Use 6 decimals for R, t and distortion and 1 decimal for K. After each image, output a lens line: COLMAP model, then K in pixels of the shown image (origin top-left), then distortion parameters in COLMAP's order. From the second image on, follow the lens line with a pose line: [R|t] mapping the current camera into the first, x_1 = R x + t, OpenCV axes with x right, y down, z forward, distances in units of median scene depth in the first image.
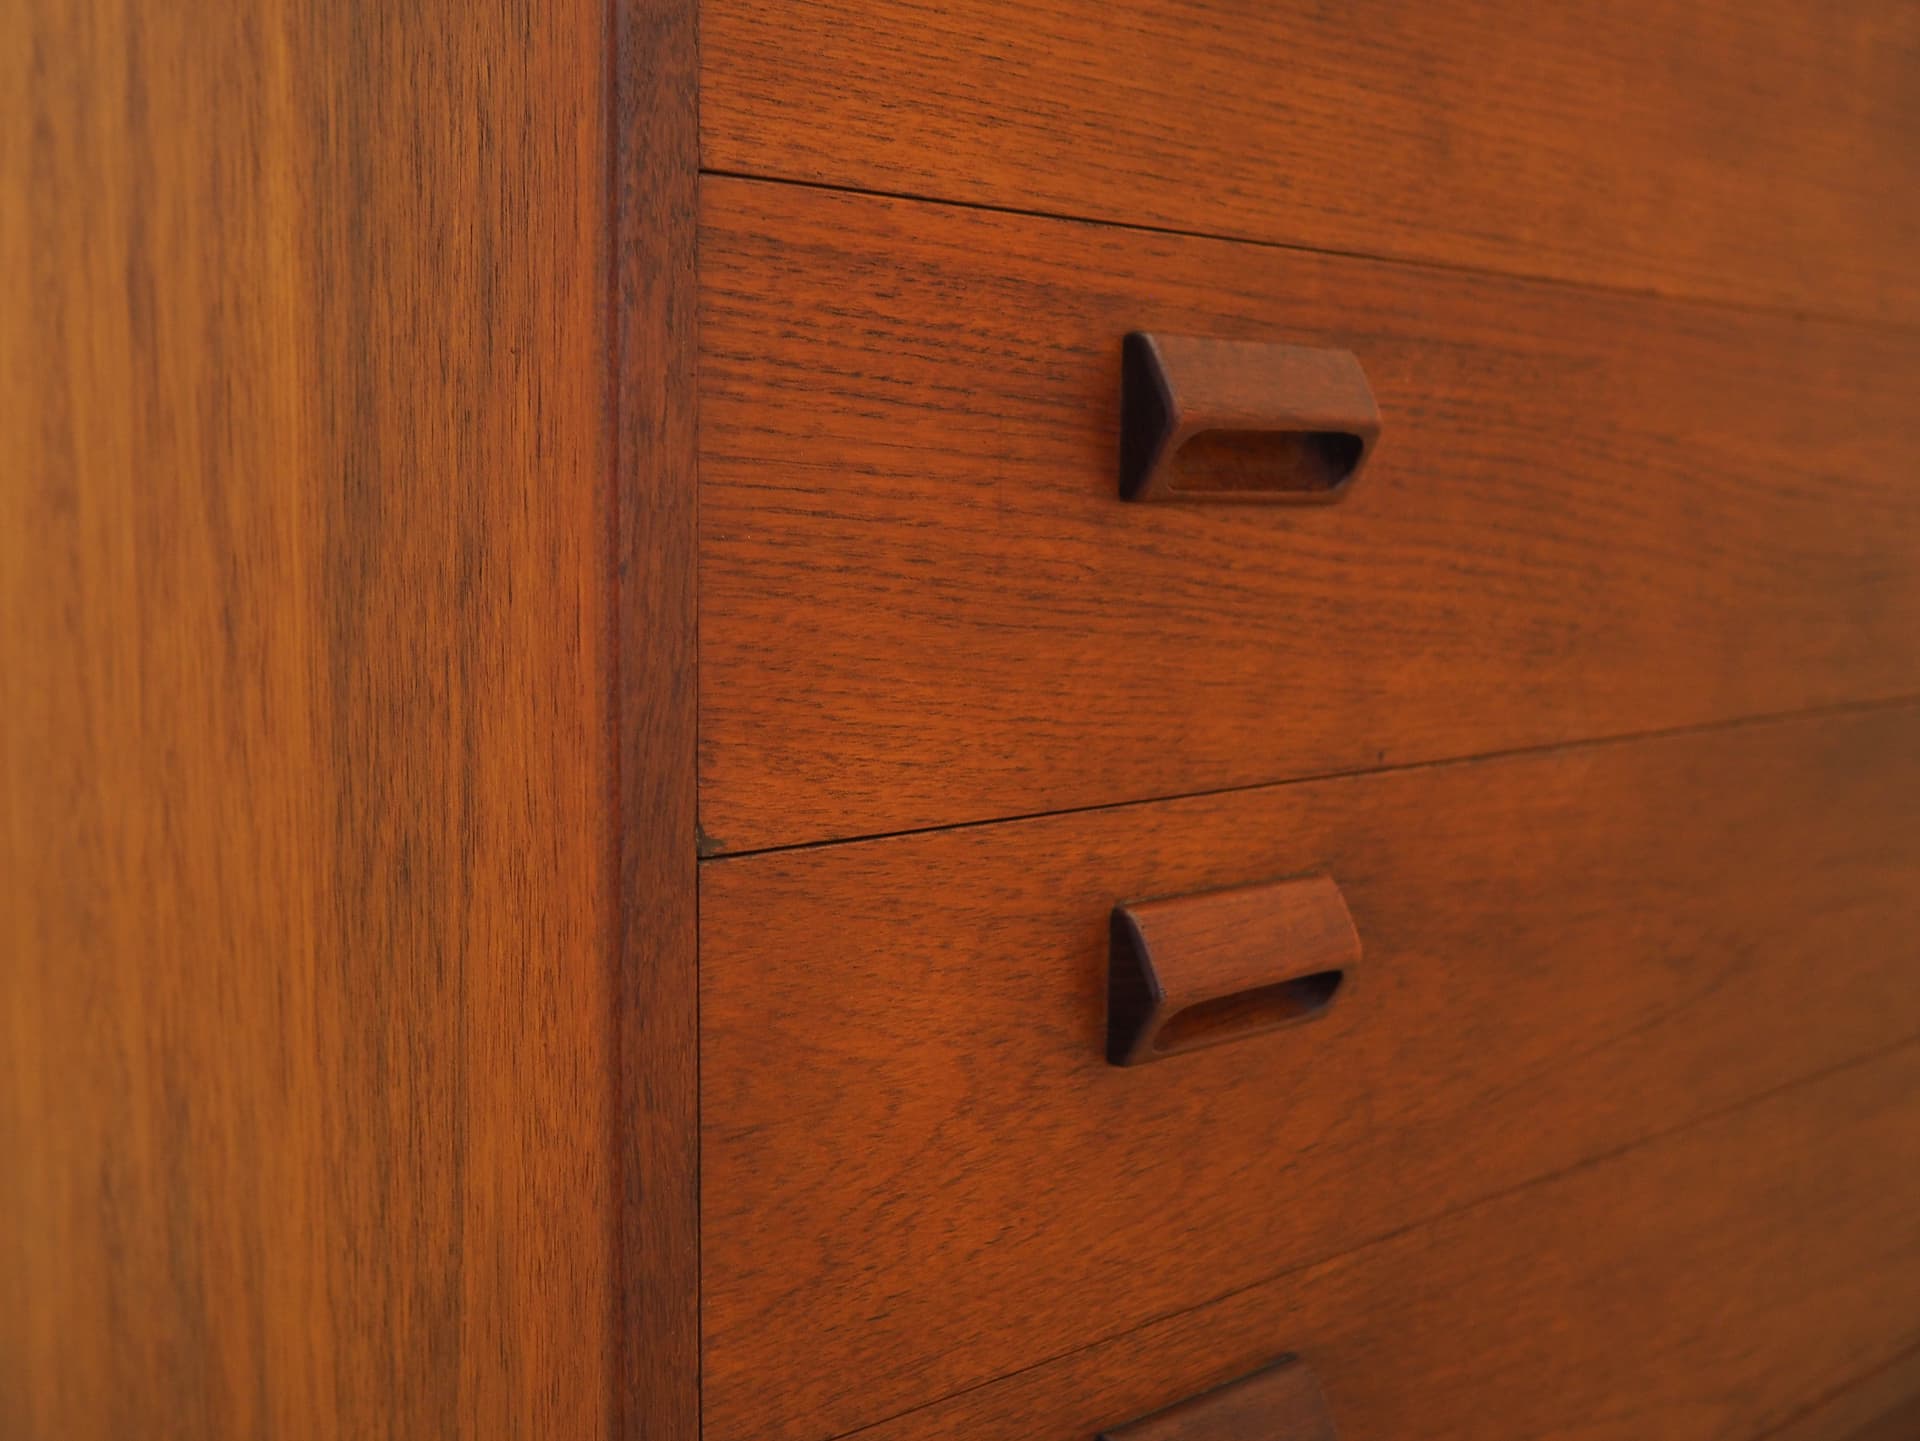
lens RADIAL K [[2125.7, 0, 951.1], [0, 2125.7, 730.9], [0, 0, 1]] dist [-0.051741, 0.000000]
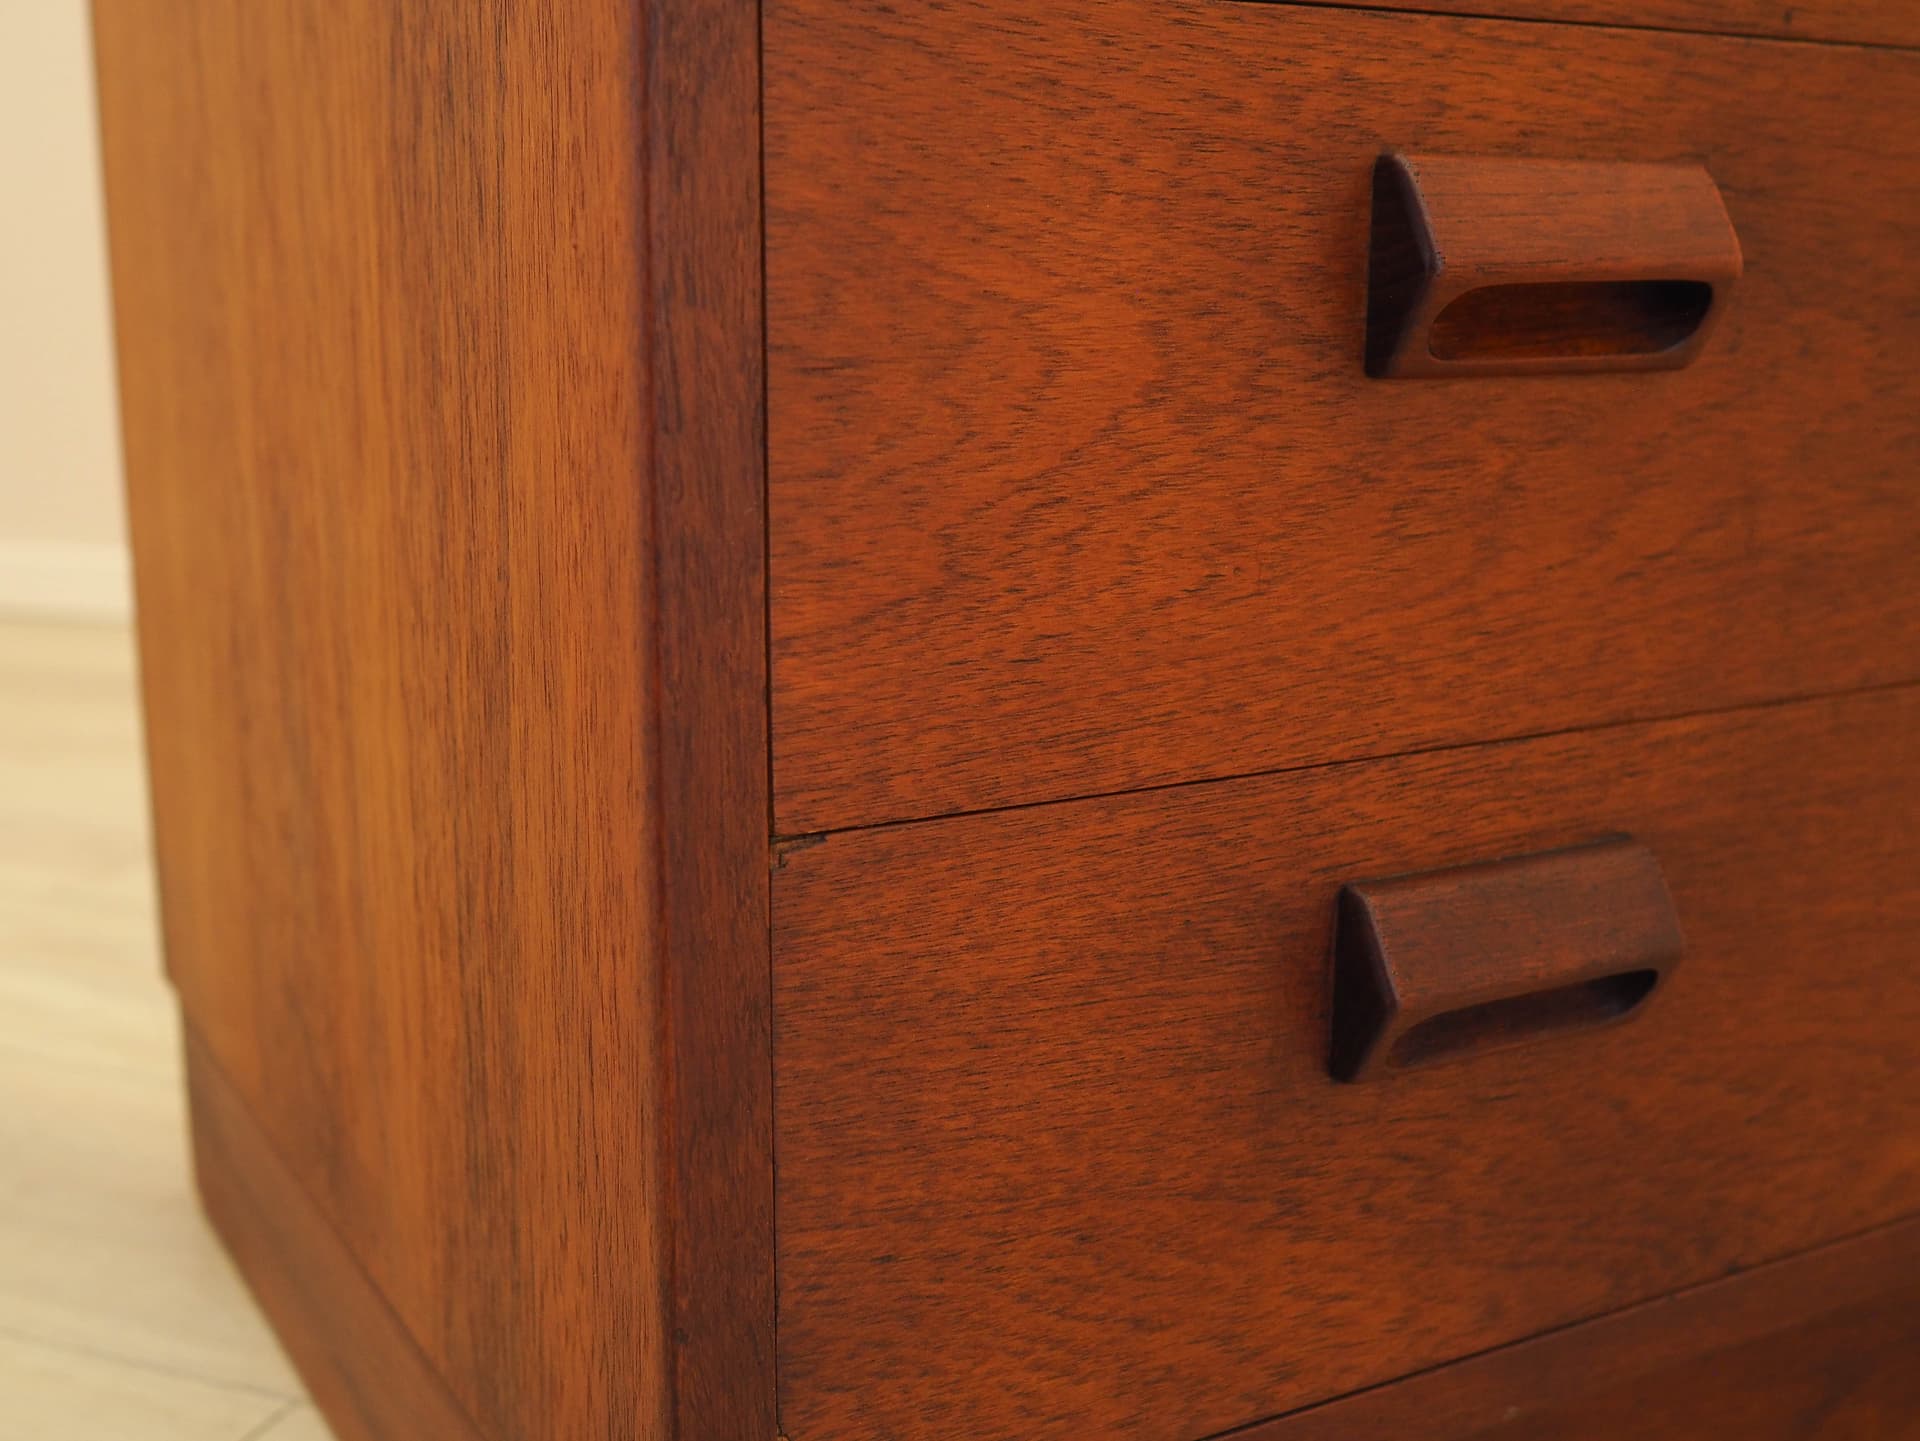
lens RADIAL K [[2256.4, 0, 882.1], [0, 2256.4, 759.8], [0, 0, 1]] dist [-0.034710, 0.000000]
pose [[0.976770, 0.033704, -0.211625, 0.081186], [-0.011134, 0.994202, 0.106948, 0.212506], [0.214003, -0.102107, 0.971482, 0.192096]]
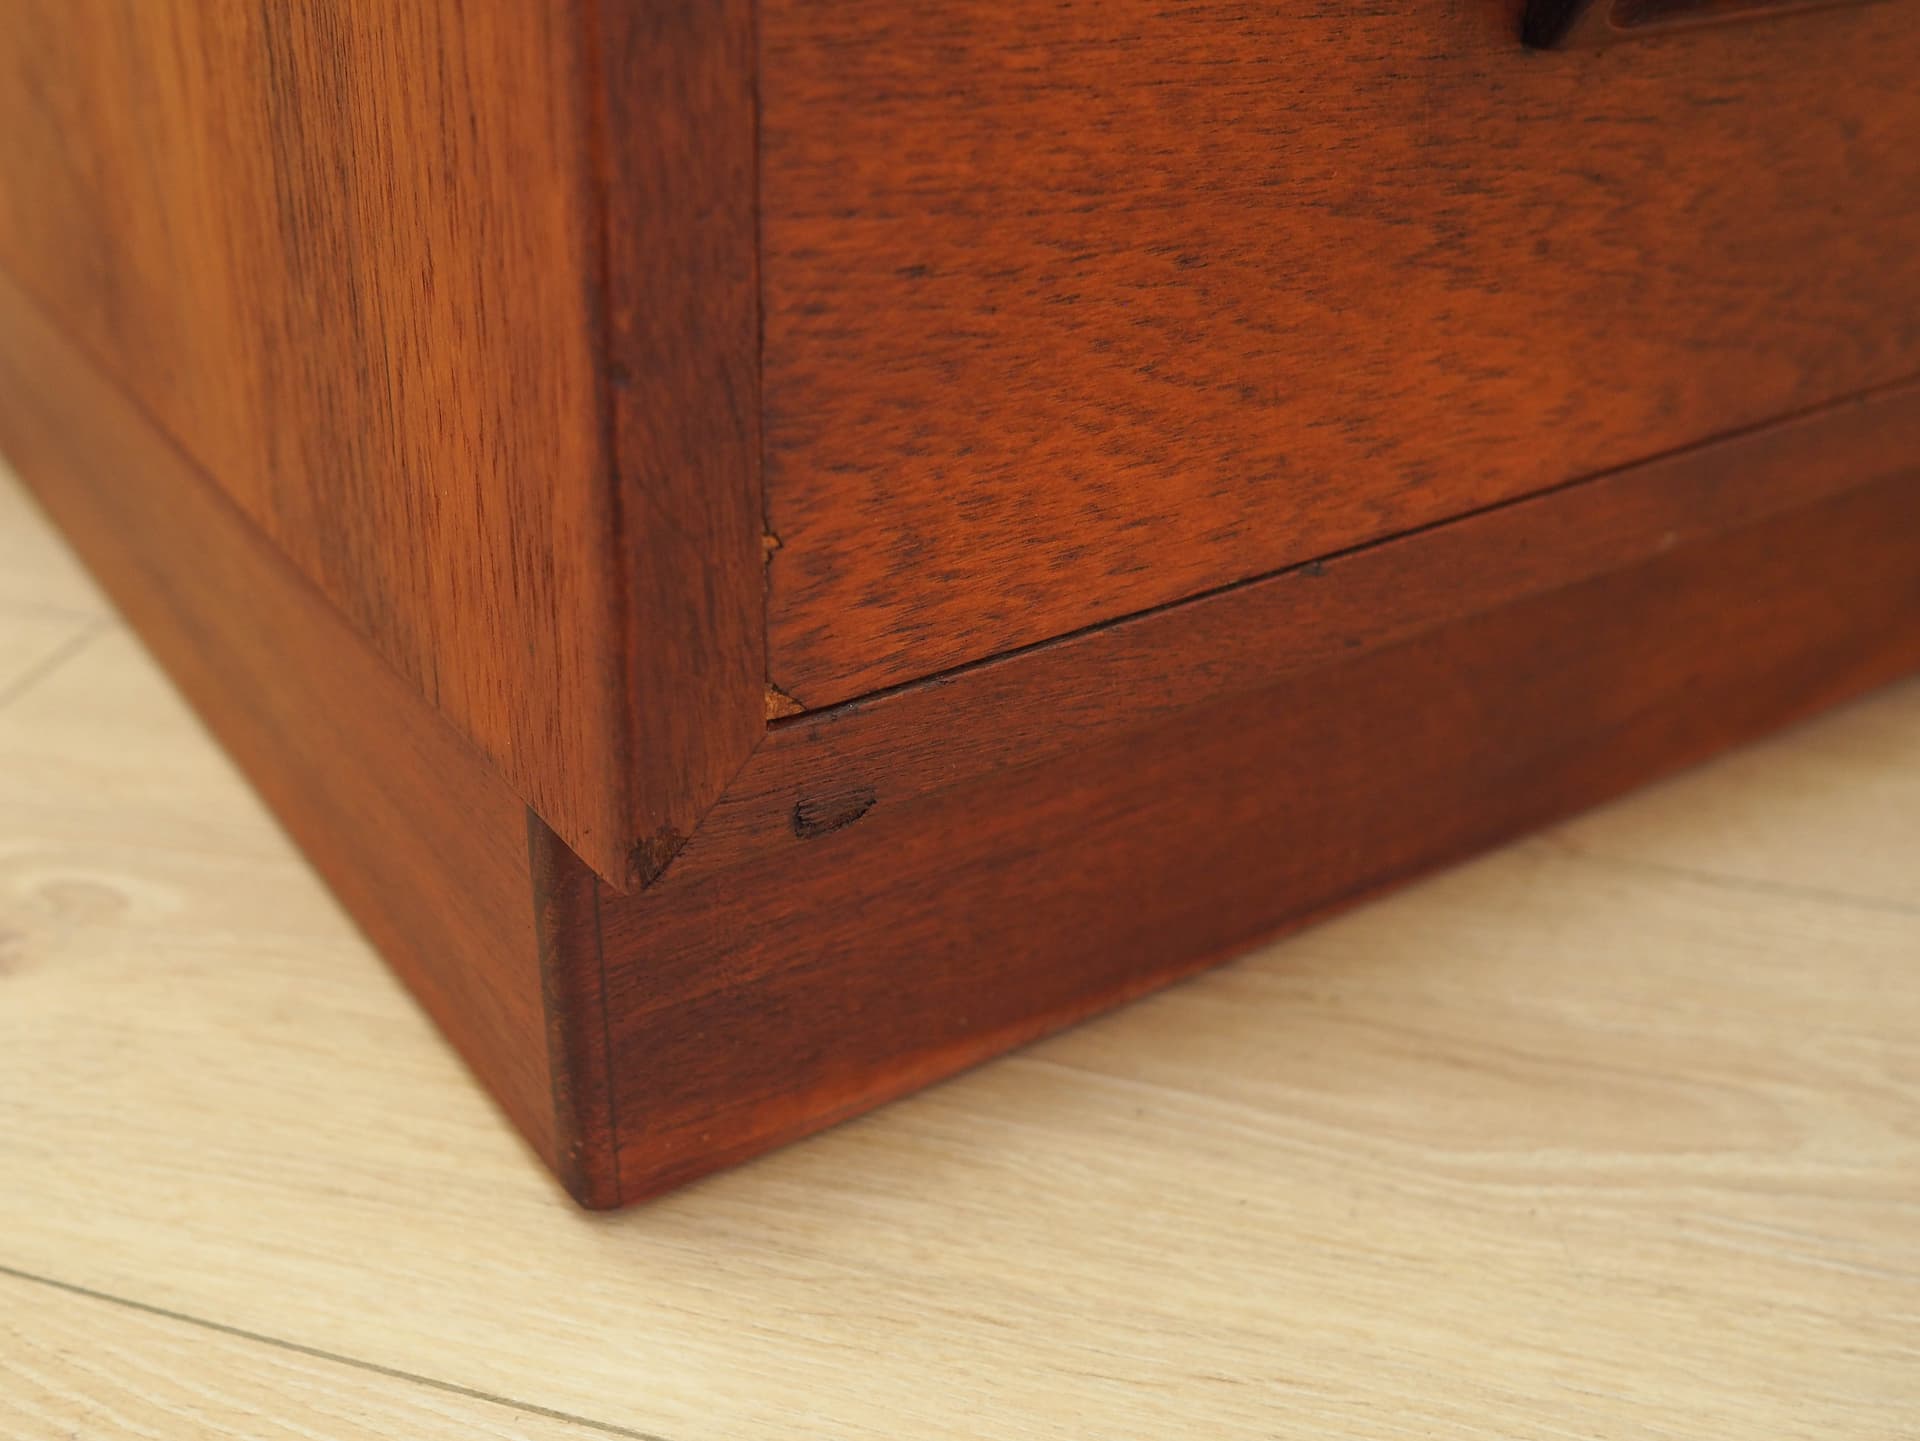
lens RADIAL K [[2125.7, 0, 878.8], [0, 2125.7, 803.5], [0, 0, 1]] dist [-0.051741, 0.000000]
pose [[0.991272, 0.065322, -0.114515, -0.023073], [-0.013334, 0.913843, 0.405850, 0.384389], [0.131160, -0.400780, 0.906737, 0.439936]]
